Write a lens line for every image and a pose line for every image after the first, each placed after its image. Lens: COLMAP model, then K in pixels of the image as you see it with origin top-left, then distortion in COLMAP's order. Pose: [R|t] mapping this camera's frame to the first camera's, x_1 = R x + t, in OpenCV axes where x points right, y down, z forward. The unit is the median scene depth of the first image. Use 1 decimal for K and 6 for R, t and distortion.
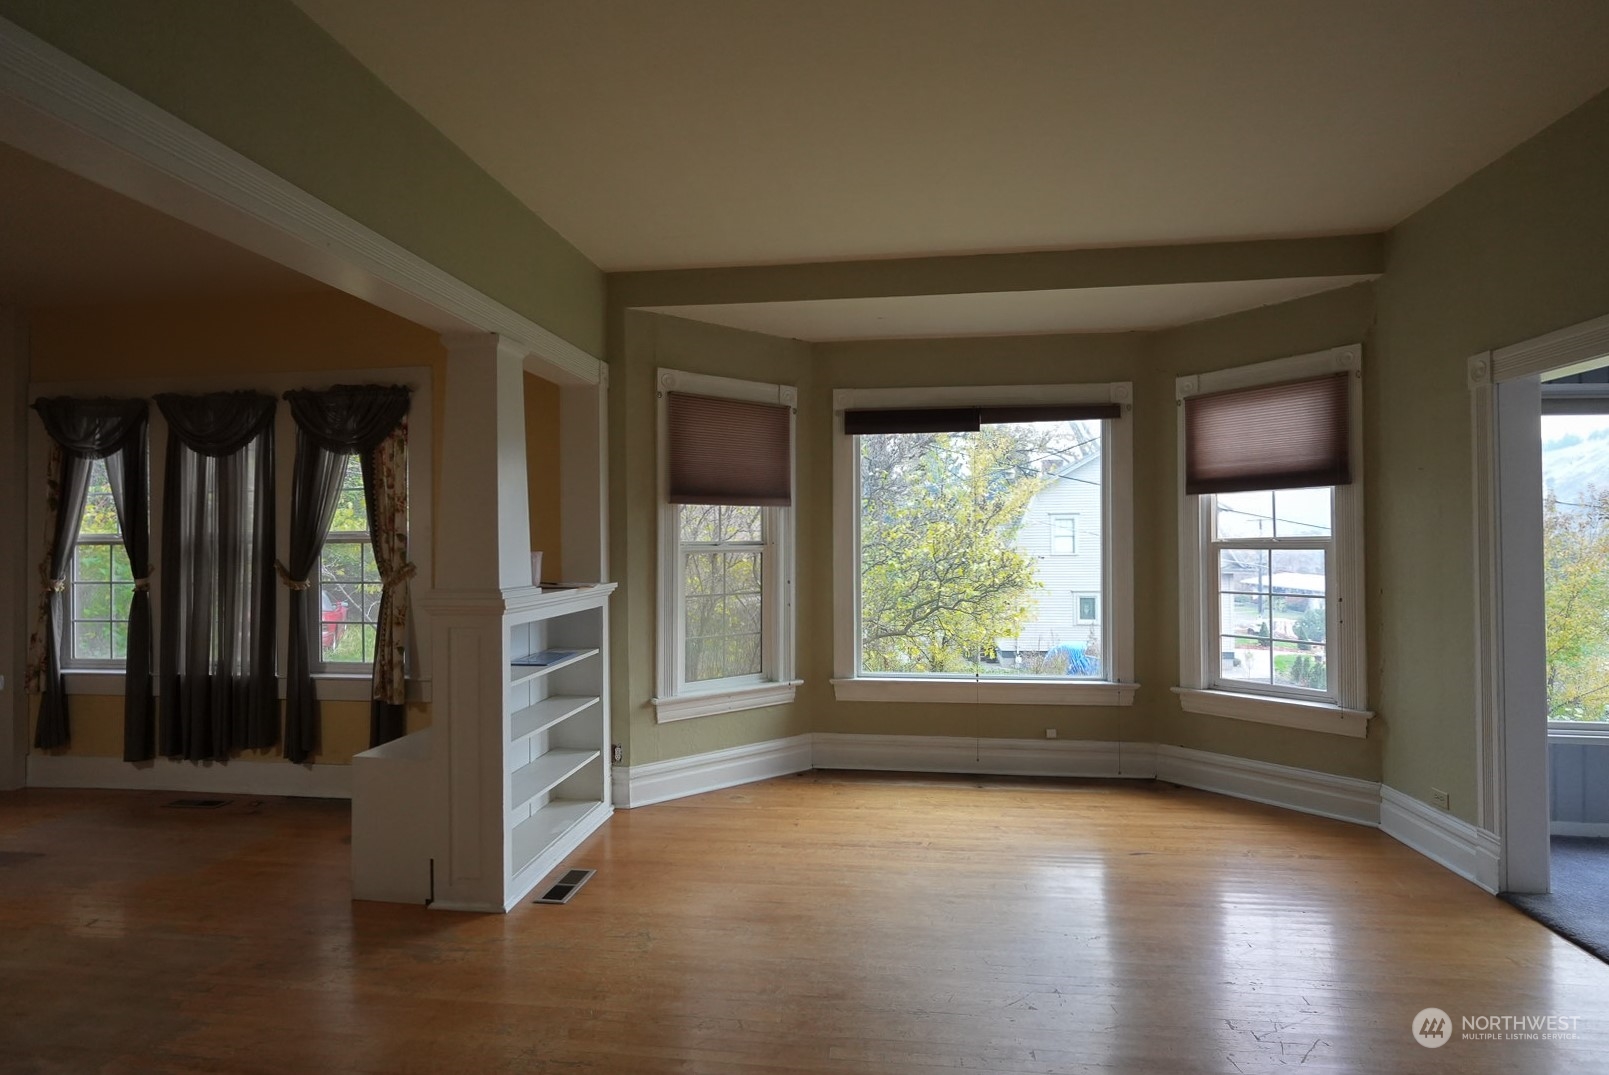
lens RADIAL K [[785.1, 0, 804.5], [0, 785.1, 537.5], [0, 0, 1]] dist [-0.002122, -0.000007]
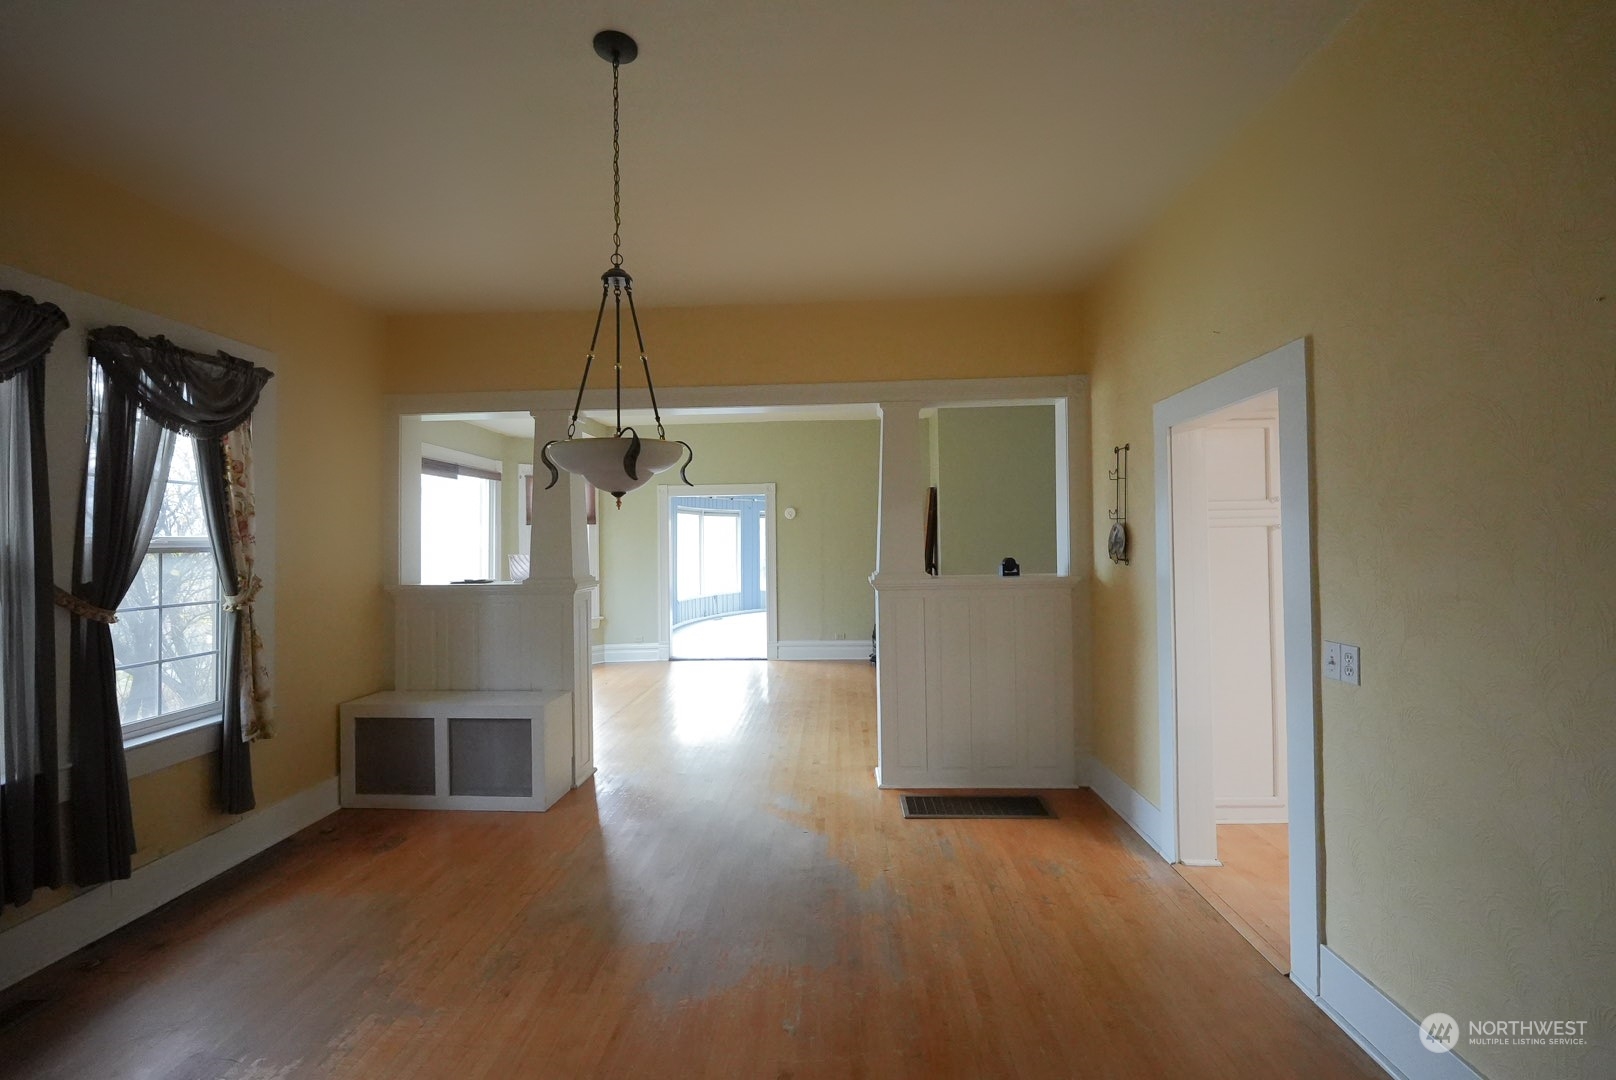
lens RADIAL K [[670.5, 0, 808.3], [0, 670.5, 533.5], [0, 0, 1]] dist [-0.011672, 0.000615]
pose [[-0.068402, 0.025130, 0.997341, -1.235168], [0.005807, 0.999676, -0.024790, 0.008147], [-0.997641, 0.004096, -0.068526, 0.442199]]
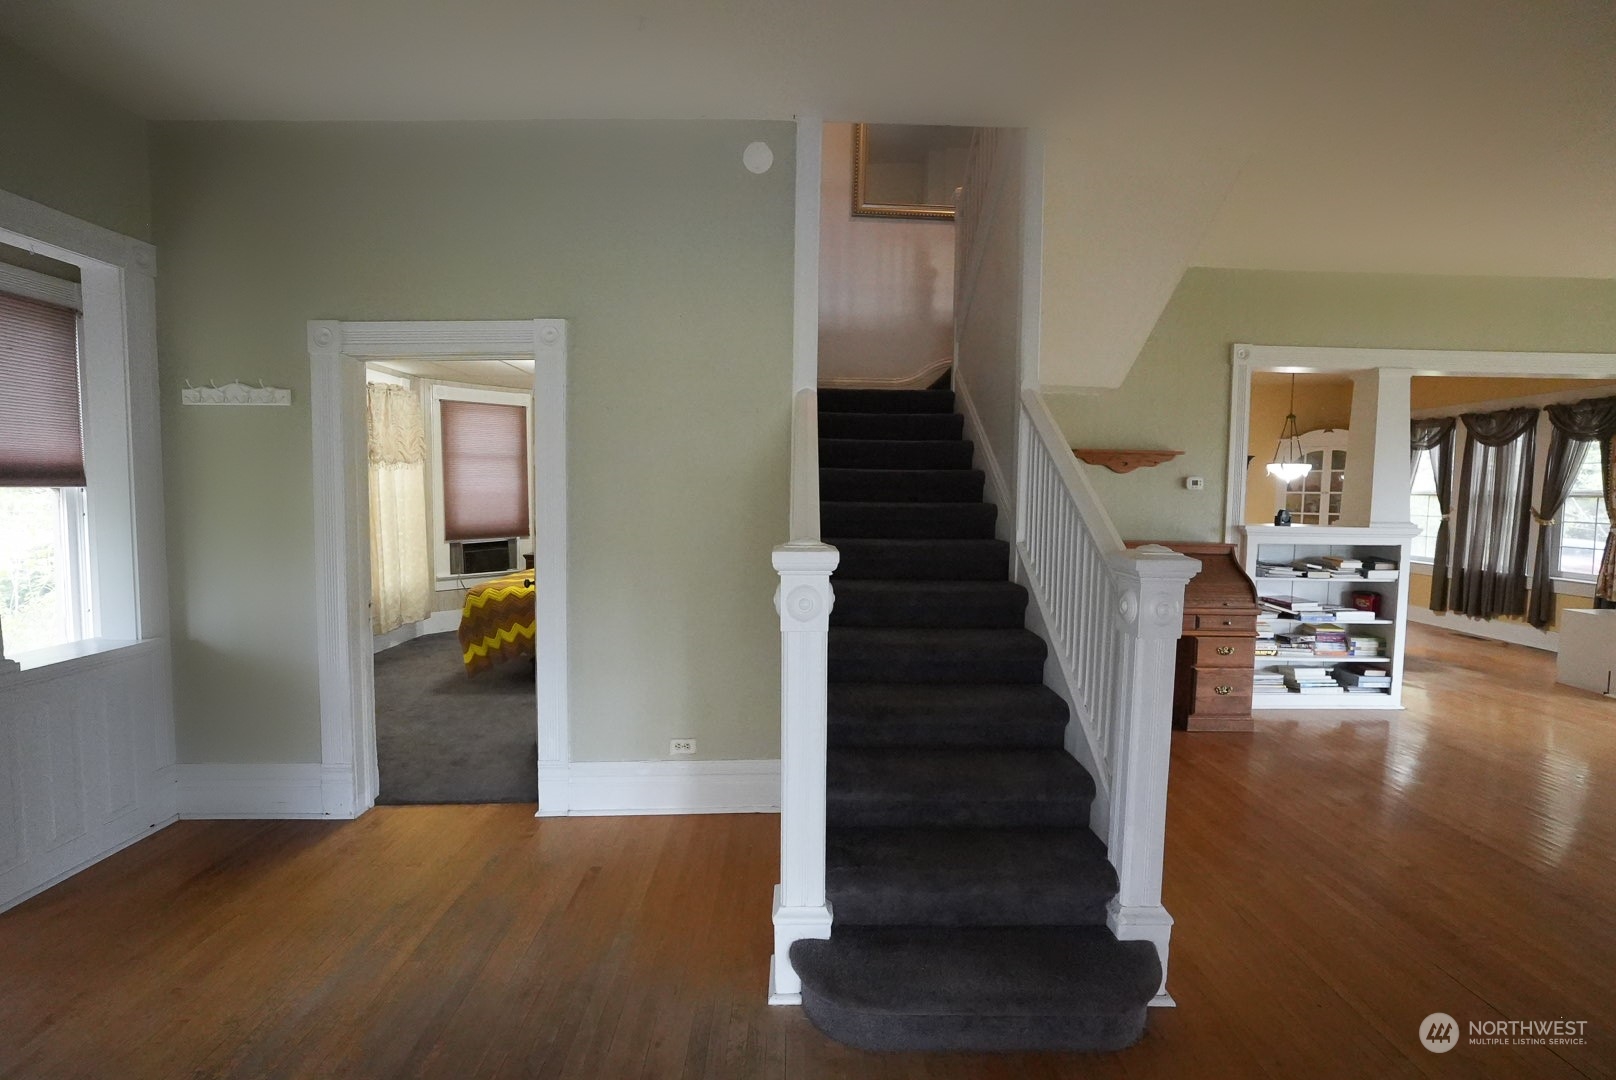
lens RADIAL K [[681.2, 0, 810.9], [0, 681.2, 532.6], [0, 0, 1]] dist [-0.016525, 0.004556]
pose [[0.136333, 0.071241, -0.988098, 0.546900], [-0.004654, 0.997446, 0.071273, -0.011783], [0.990652, -0.005118, 0.136317, -0.730717]]
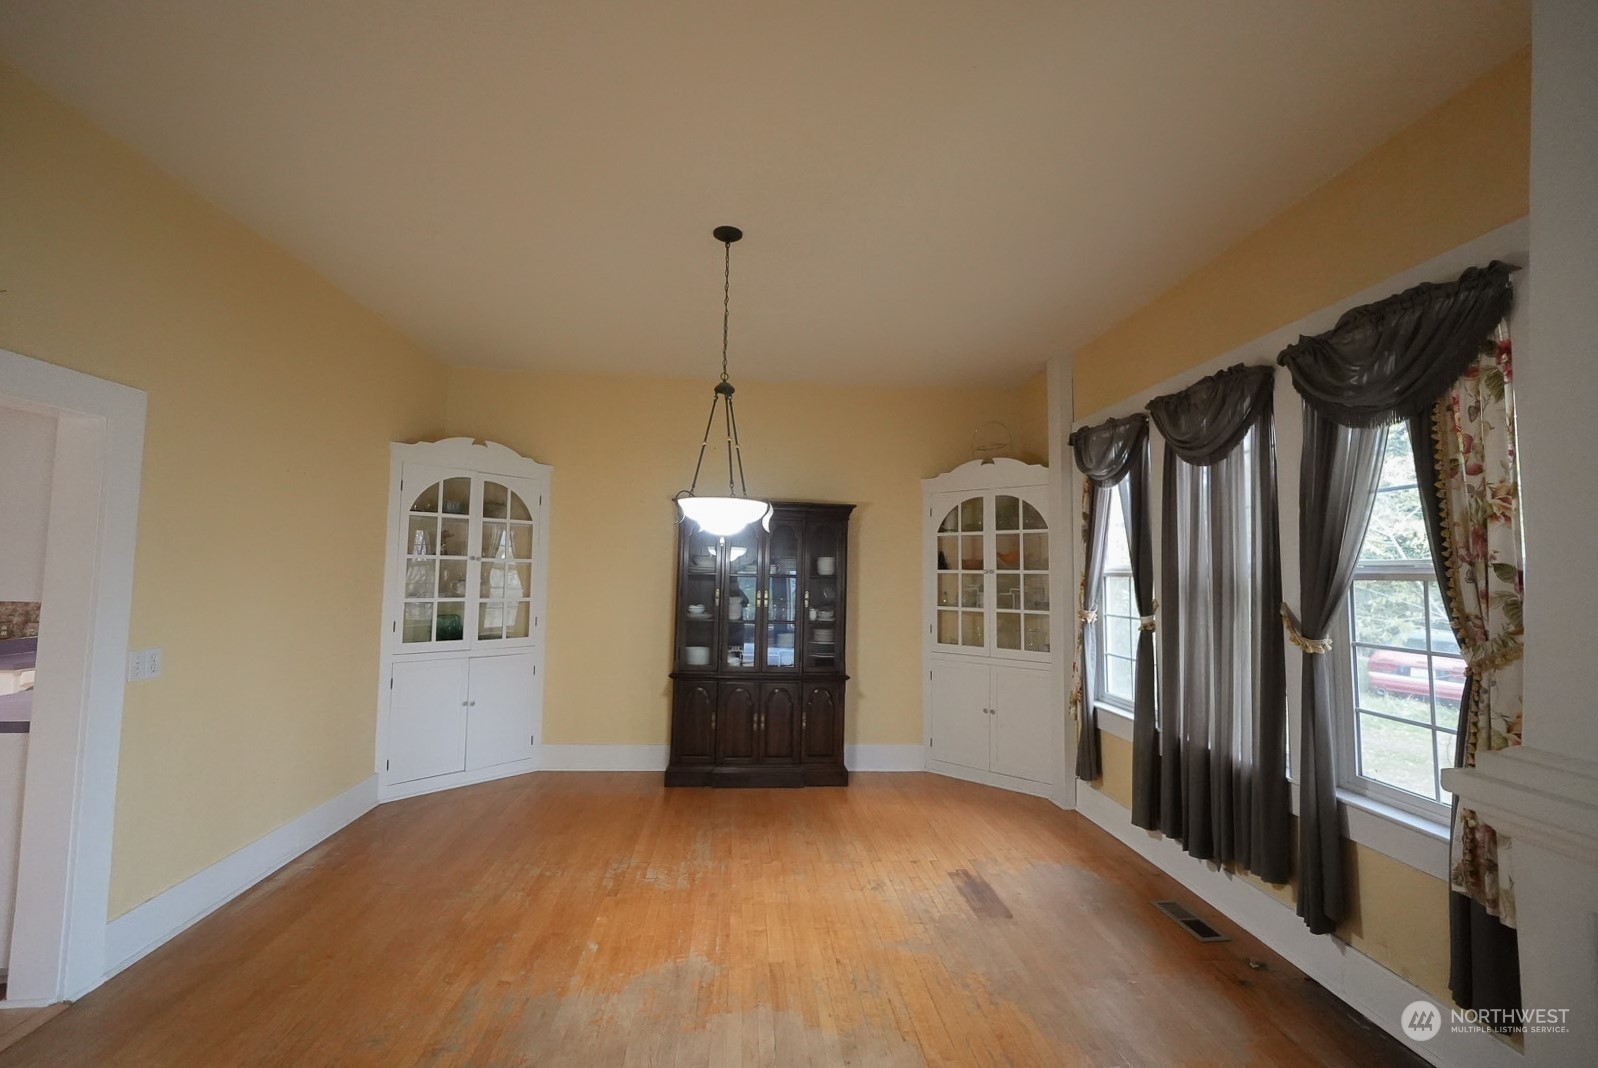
lens RADIAL K [[663.0, 0, 799.3], [0, 663.0, 527.5], [0, 0, 1]] dist [-0.011672, 0.000615]
pose [[0.209064, -0.055615, -0.976319, -0.203103], [-0.004849, 0.998310, -0.057906, -0.001691], [0.977890, 0.016840, 0.208441, 0.474953]]
